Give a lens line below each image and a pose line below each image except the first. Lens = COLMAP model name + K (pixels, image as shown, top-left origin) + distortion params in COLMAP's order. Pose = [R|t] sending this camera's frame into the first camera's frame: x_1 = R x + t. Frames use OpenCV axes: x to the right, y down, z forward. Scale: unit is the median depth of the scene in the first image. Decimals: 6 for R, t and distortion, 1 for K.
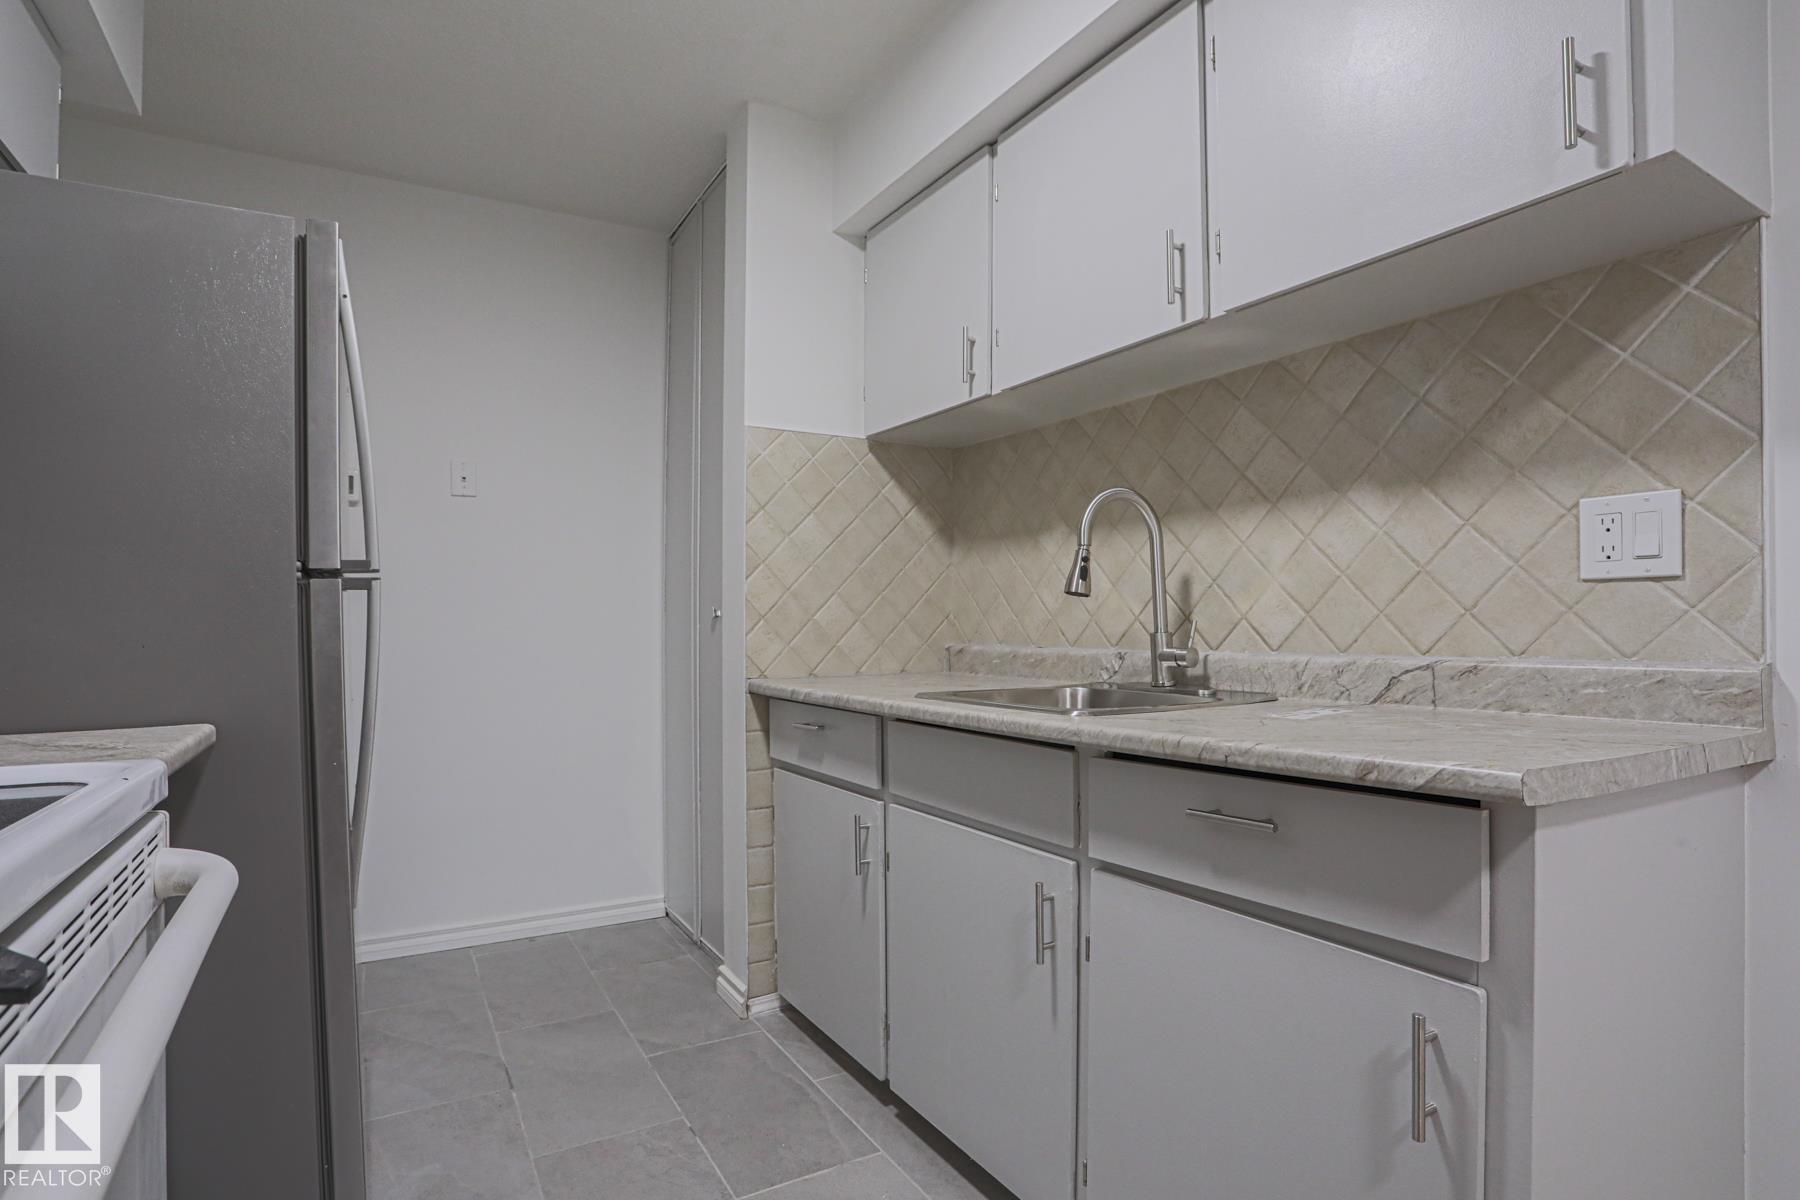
lens RADIAL K [[903.5, 0, 883.5], [0, 903.5, 627.3], [0, 0, 1]] dist [-0.064807, 0.025055]
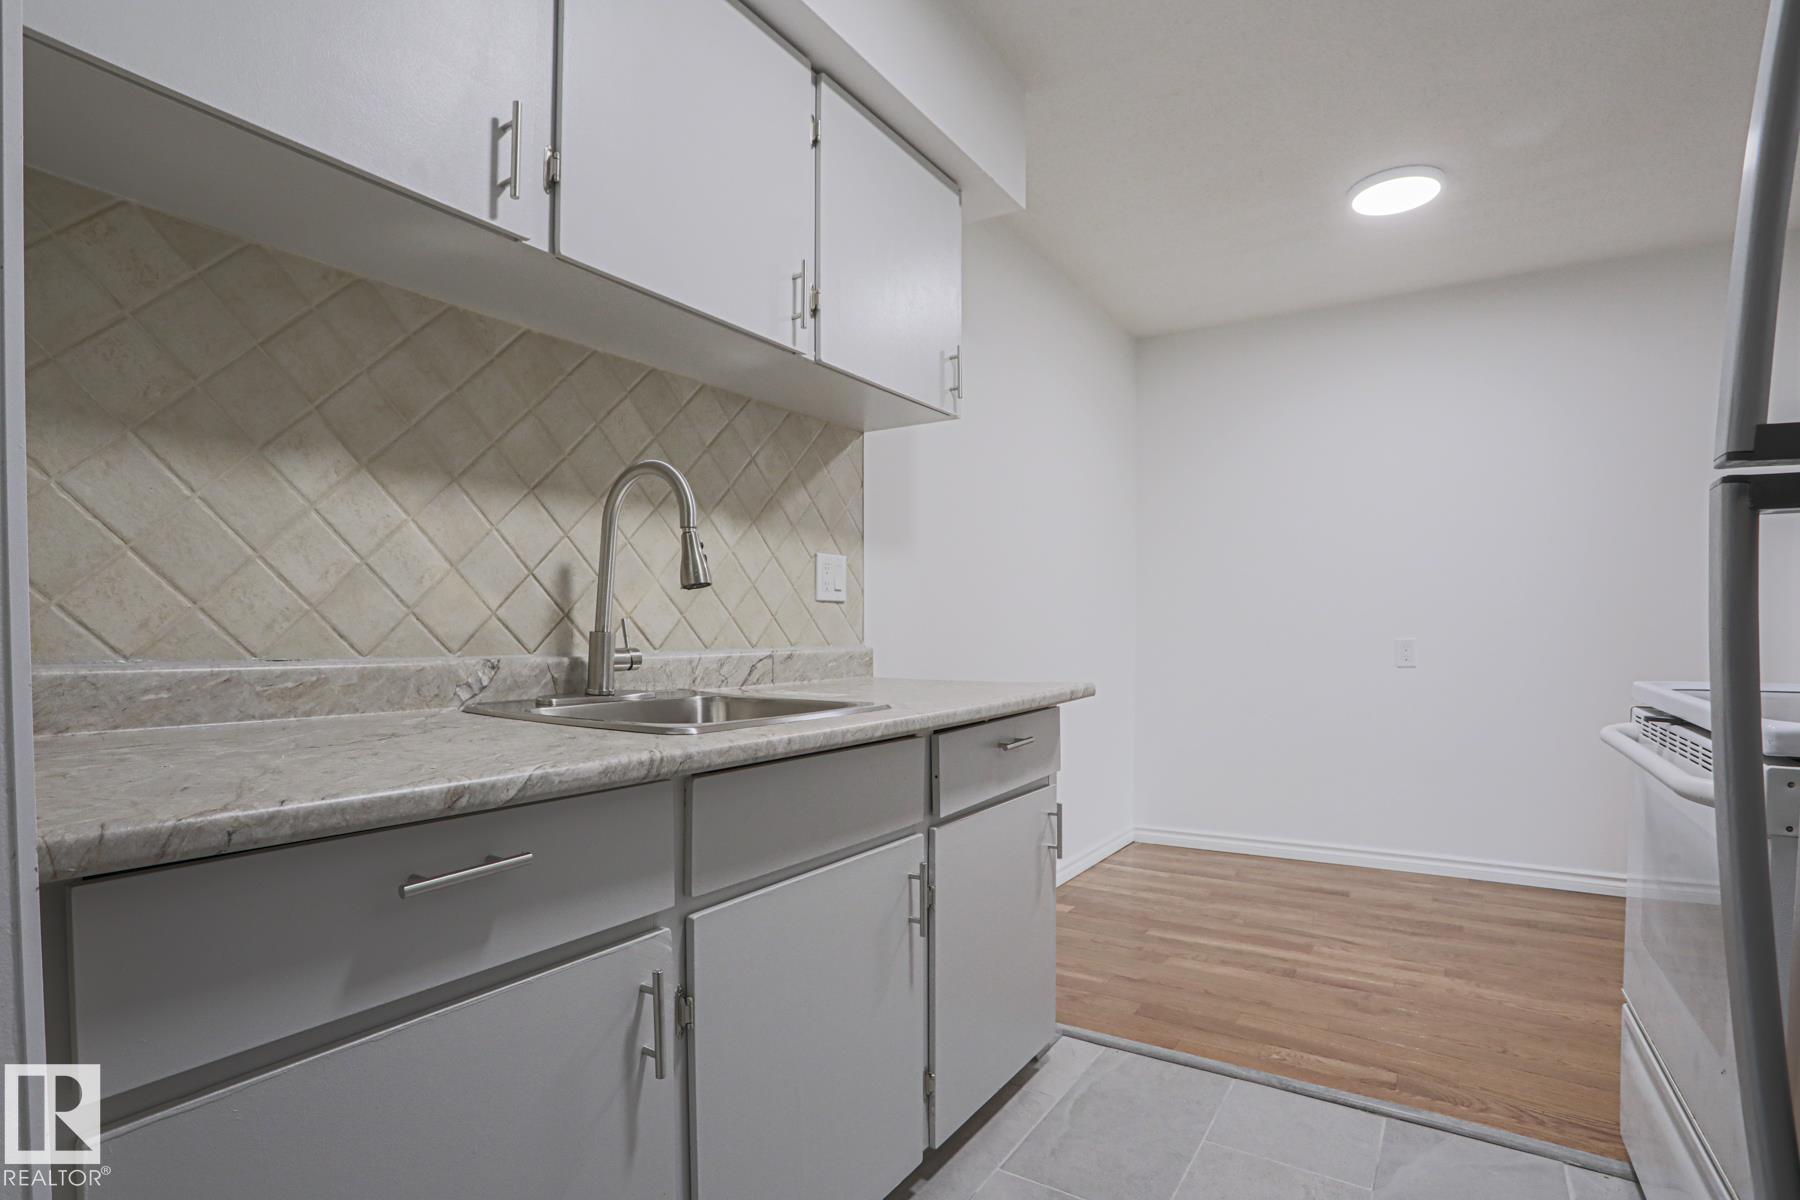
lens RADIAL K [[922.8, 0, 936.4], [0, 922.8, 610.7], [0, 0, 1]] dist [-0.066518, -0.000768]
pose [[-0.493894, 0.020240, 0.869287, -0.621751], [-0.001058, 0.999714, -0.023879, 0.006310], [-0.869522, -0.012713, -0.493731, 1.197386]]
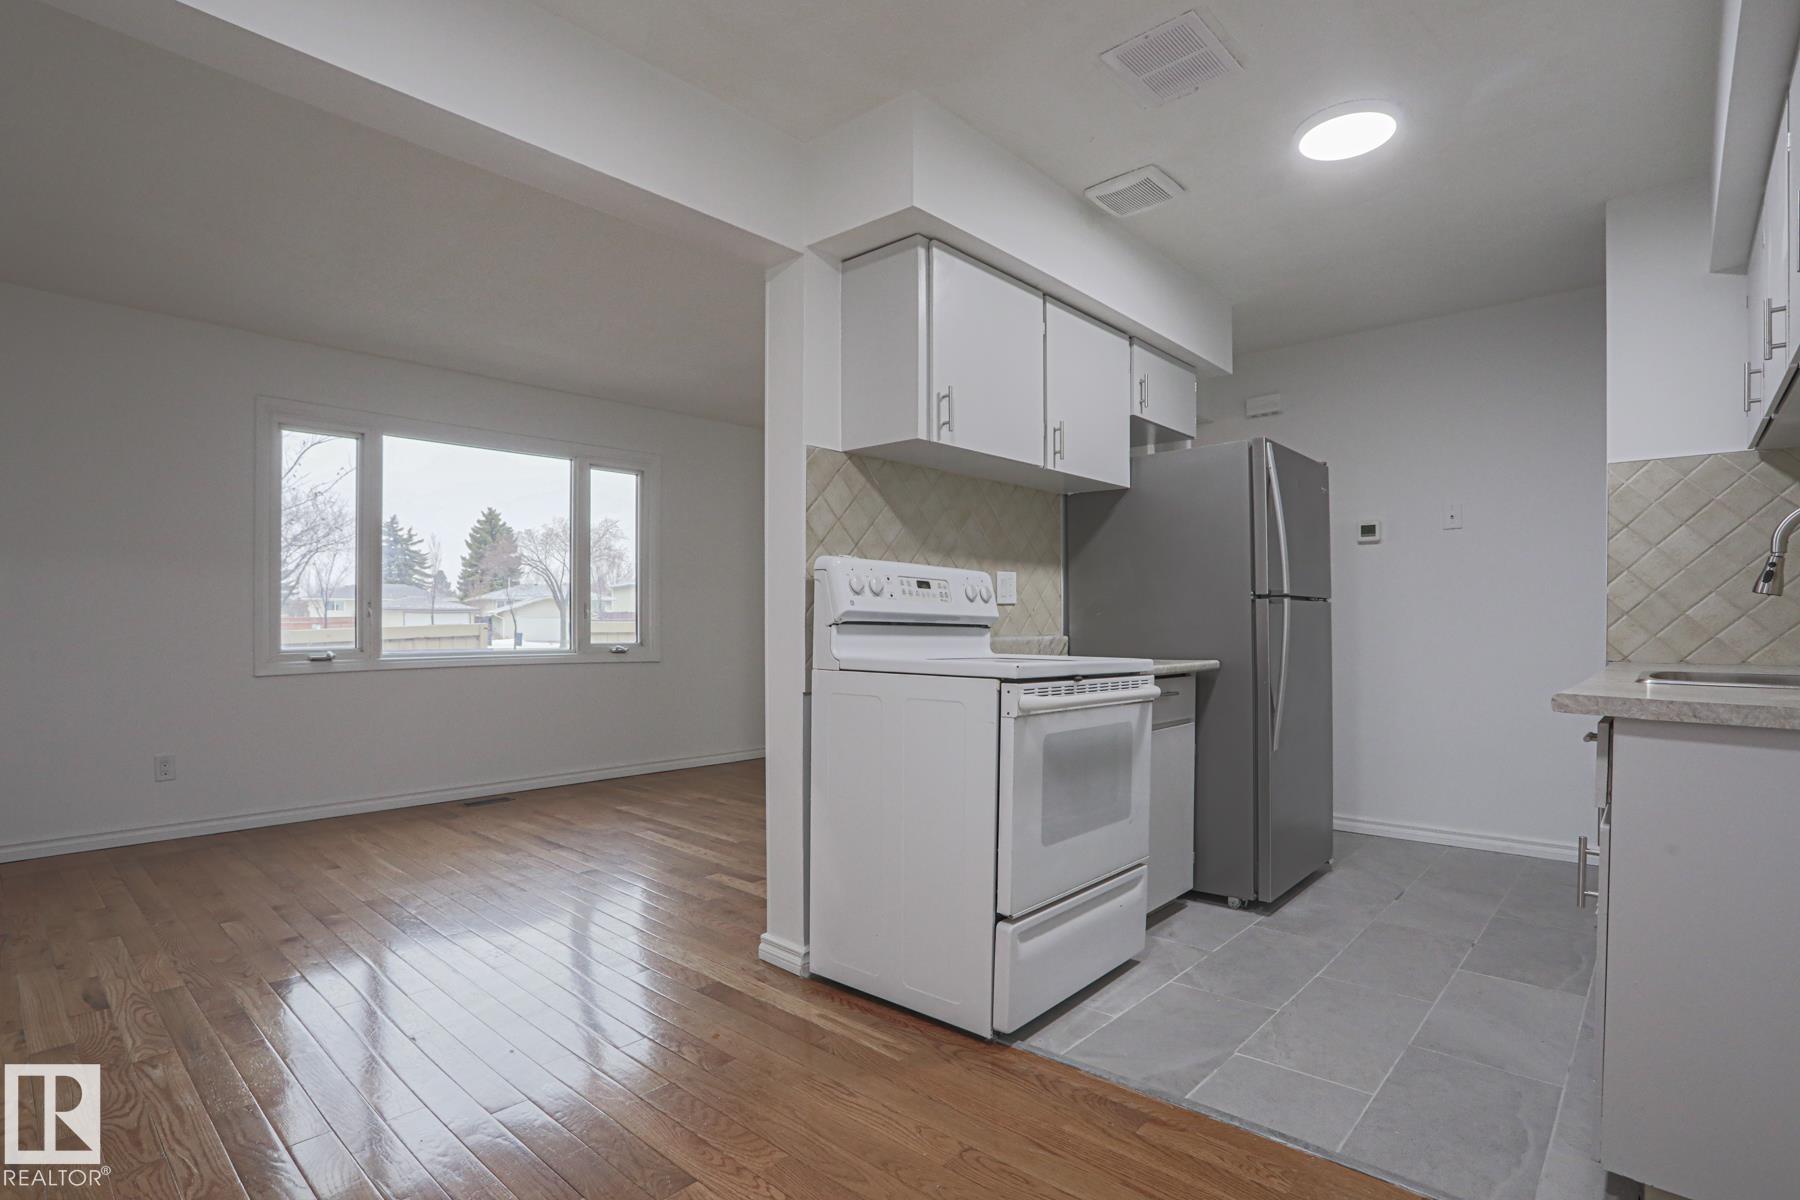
lens RADIAL K [[885.5, 0, 884.8], [0, 885.5, 620.7], [0, 0, 1]] dist [-0.058823, 0.018506]
pose [[0.290504, 0.002870, -0.956869, 0.931263], [-0.003585, 0.999992, 0.001911, -0.000078], [0.956867, 0.002876, 0.290512, -0.431444]]
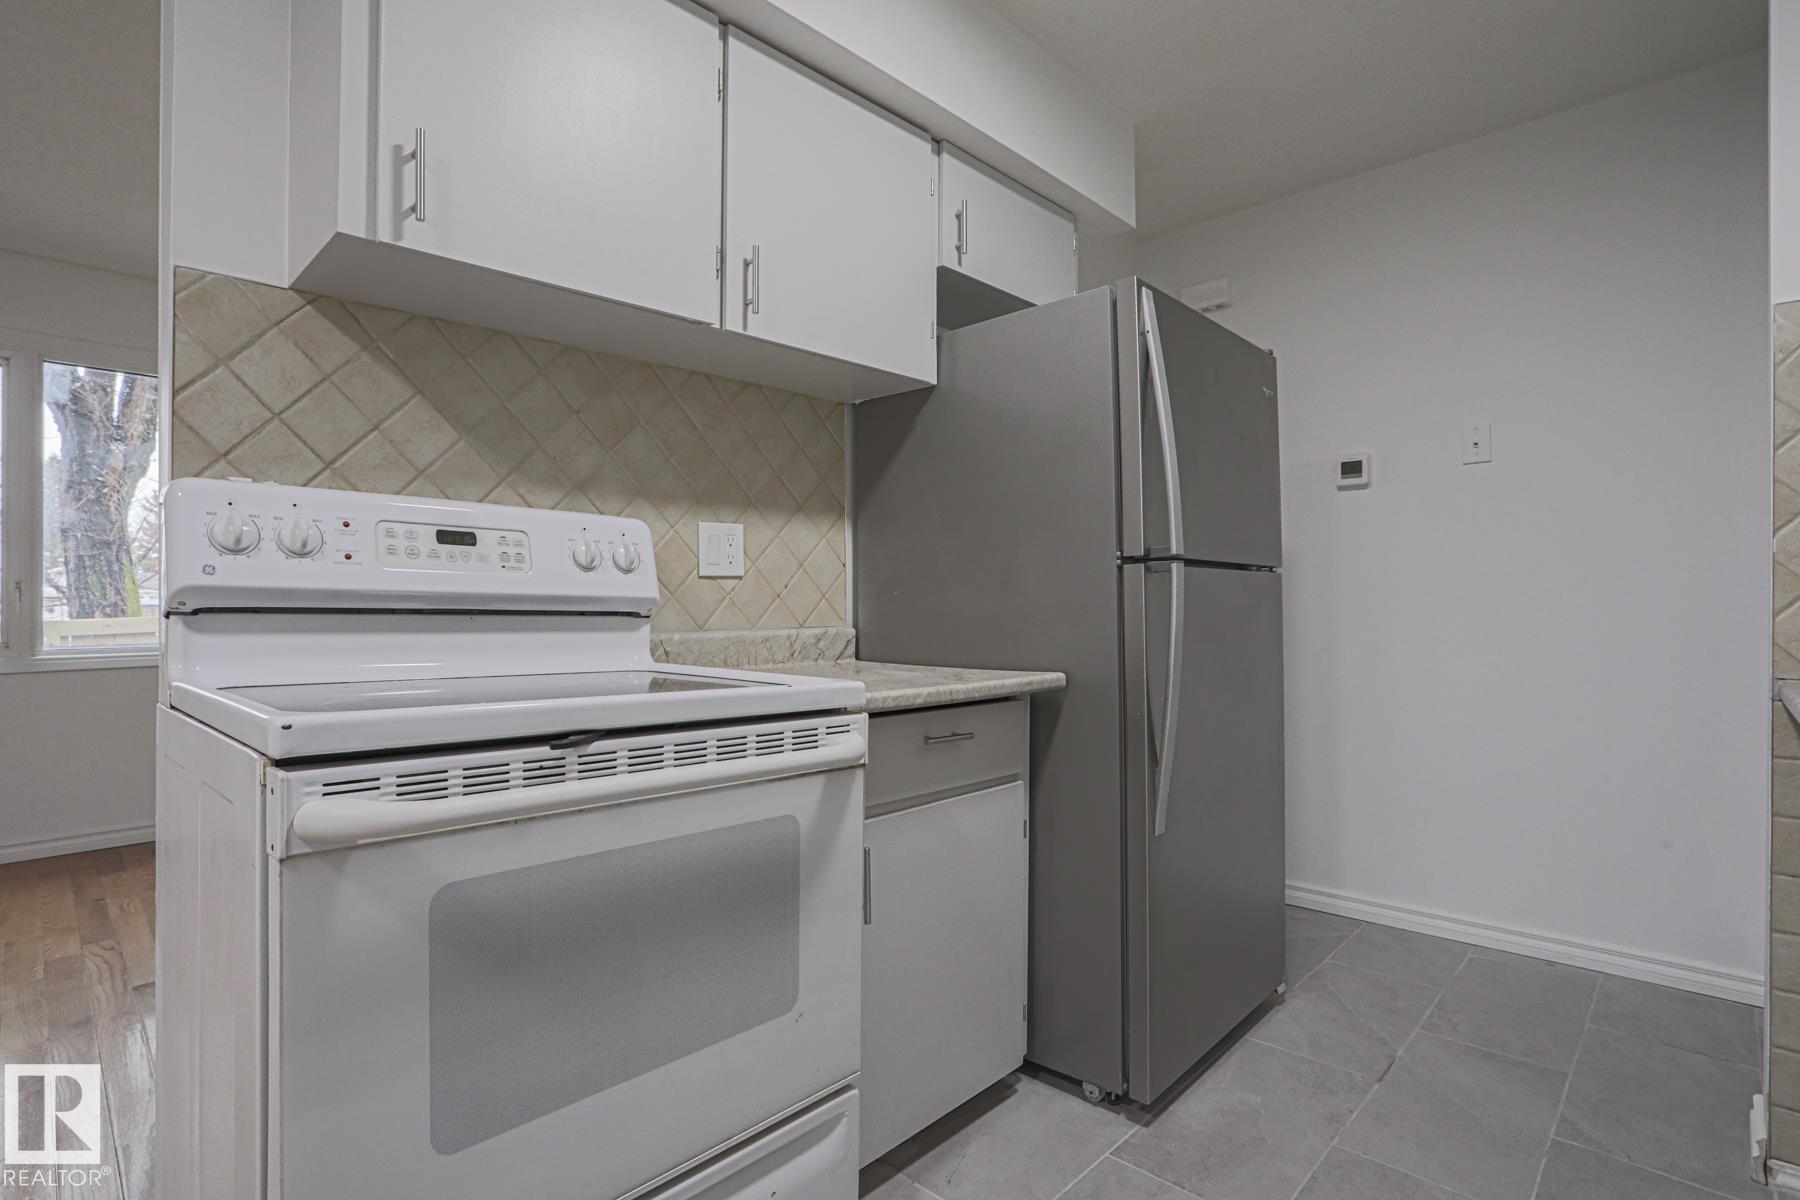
lens RADIAL K [[878.3, 0, 886.4], [0, 878.3, 602.9], [0, 0, 1]] dist [-0.070191, 0.020495]
pose [[0.267187, 0.000721, -0.963645, 0.353535], [-0.000516, 1.000000, 0.000605, -0.000554], [0.963645, 0.000335, 0.267187, 0.253677]]
